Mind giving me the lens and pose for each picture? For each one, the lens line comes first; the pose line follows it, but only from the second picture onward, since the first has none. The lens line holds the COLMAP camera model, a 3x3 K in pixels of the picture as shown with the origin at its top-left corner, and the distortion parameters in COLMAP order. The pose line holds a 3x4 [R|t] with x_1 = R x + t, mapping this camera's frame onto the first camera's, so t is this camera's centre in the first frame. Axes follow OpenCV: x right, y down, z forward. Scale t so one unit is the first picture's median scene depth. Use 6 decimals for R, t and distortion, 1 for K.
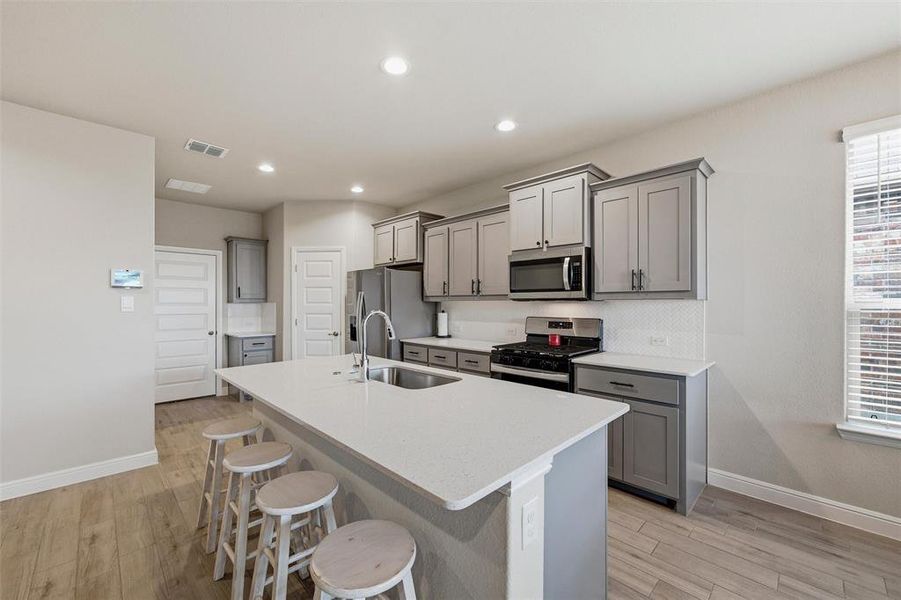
lens RADIAL K [[355.4, 0, 452.9], [0, 355.4, 308.8], [0, 0, 1]] dist [-0.013884, 0.004113]
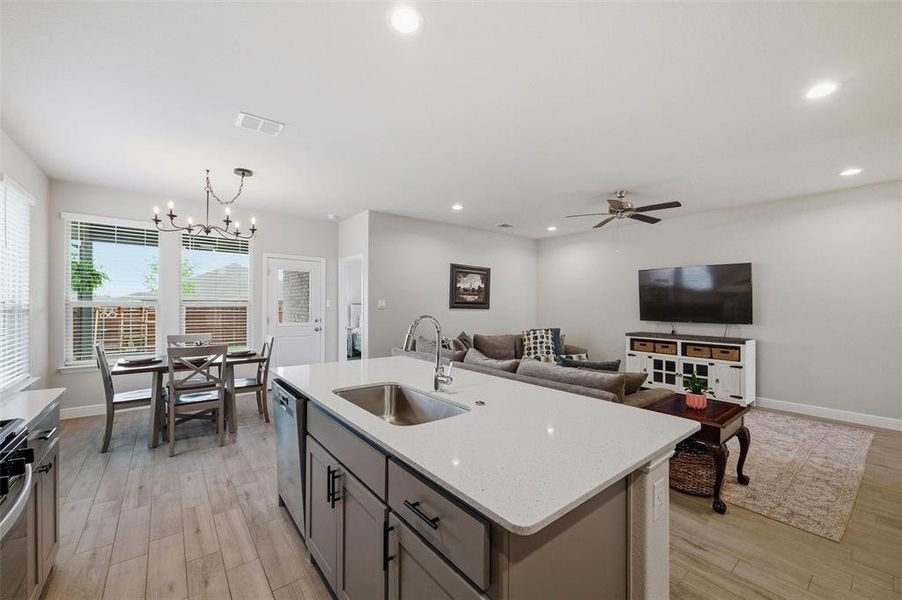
lens RADIAL K [[355.8, 0, 449.3], [0, 355.8, 303.1], [0, 0, 1]] dist [-0.013884, 0.004113]
pose [[-0.994403, -0.004404, 0.105566, -0.238813], [-0.003026, 0.999908, 0.013205, -0.026126], [-0.105614, 0.012811, -0.994325, 1.226884]]
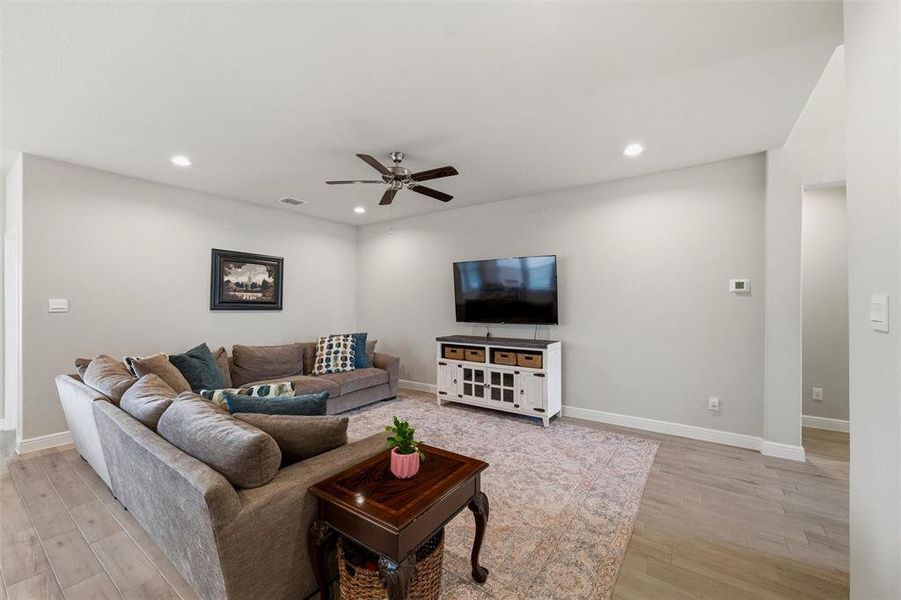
lens RADIAL K [[355.4, 0, 449.5], [0, 355.4, 301.7], [0, 0, 1]] dist [-0.013884, 0.004113]
pose [[-0.981751, -0.000507, -0.190170, -0.720874], [-0.002402, 0.999950, 0.009735, -0.020043], [0.190155, 0.010014, -0.981703, 0.824970]]
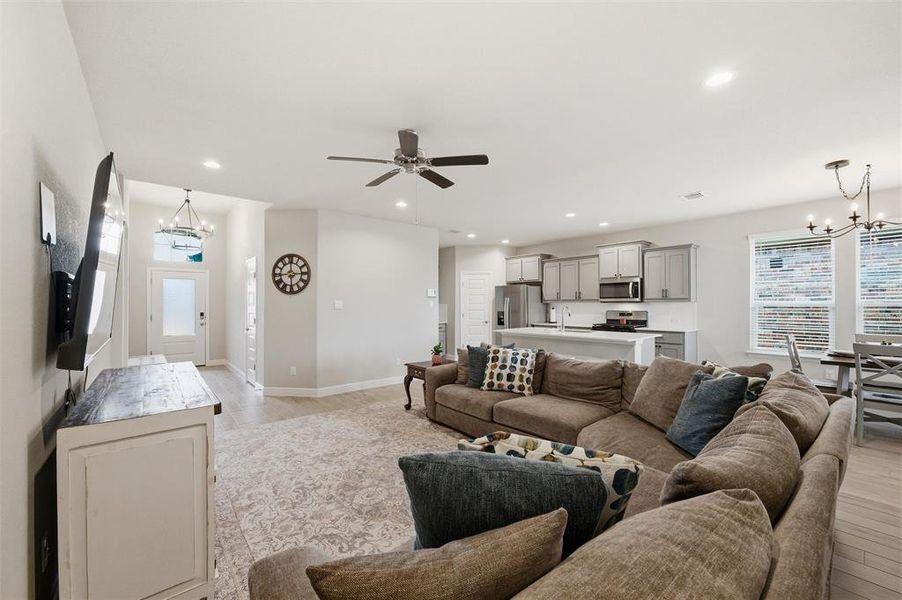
lens RADIAL K [[355.8, 0, 448.0], [0, 355.8, 307.6], [0, 0, 1]] dist [-0.013884, 0.004113]
pose [[0.997032, -0.001779, -0.076964, -0.595672], [0.001298, 0.999979, -0.006299, 0.019199], [0.076973, 0.006180, 0.997014, -1.180623]]
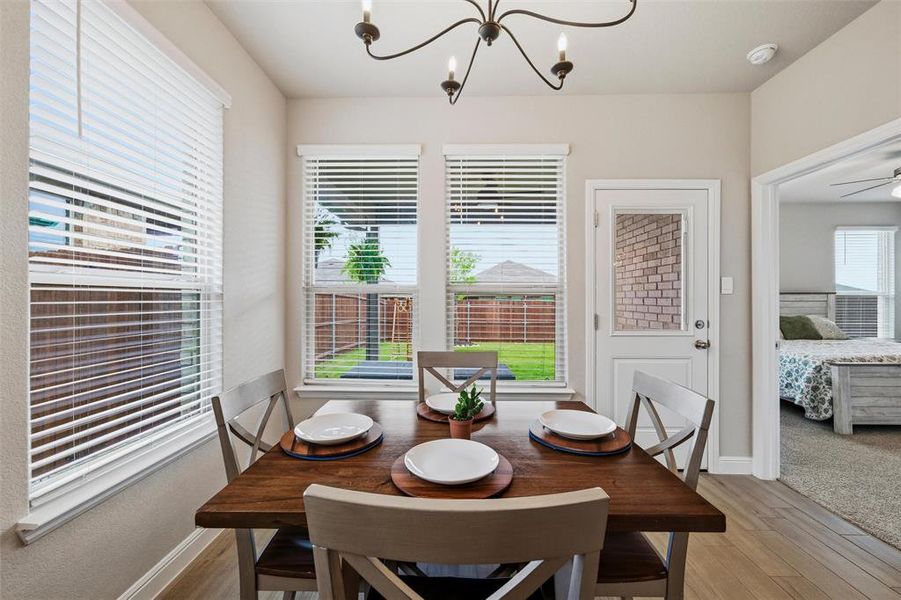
lens RADIAL K [[355.4, 0, 449.5], [0, 355.4, 297.8], [0, 0, 1]] dist [-0.013884, 0.004113]
pose [[-0.690398, 0.002214, 0.723427, 0.487506], [0.011594, 0.999901, 0.008004, 0.019416], [-0.723337, 0.013914, -0.690355, 0.384497]]
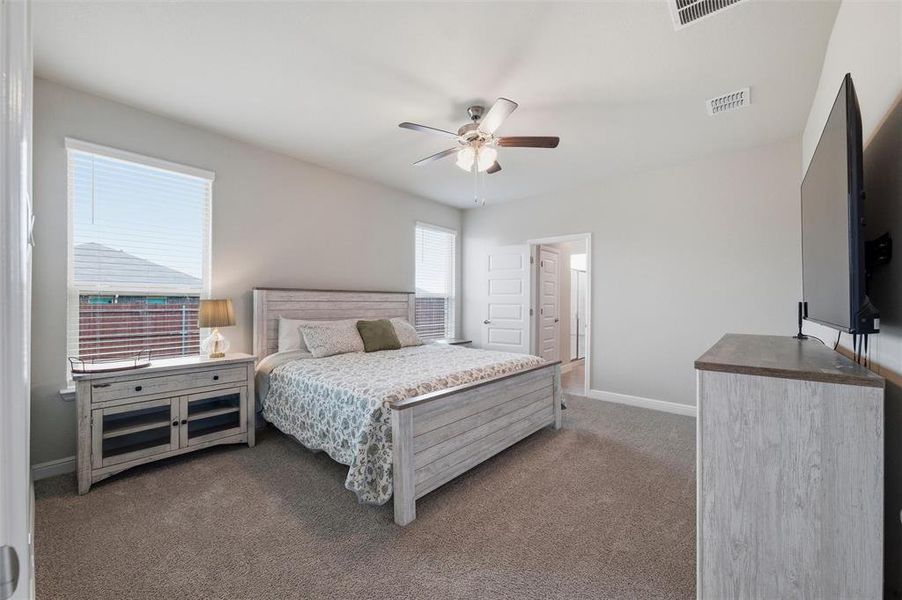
lens RADIAL K [[355.8, 0, 446.3], [0, 355.8, 302.3], [0, 0, 1]] dist [-0.013884, 0.004113]
pose [[-0.997060, -0.002082, -0.076600, 0.408936], [-0.003265, 0.999877, 0.015325, 0.048243], [0.076558, 0.015530, -0.996944, -0.584709]]
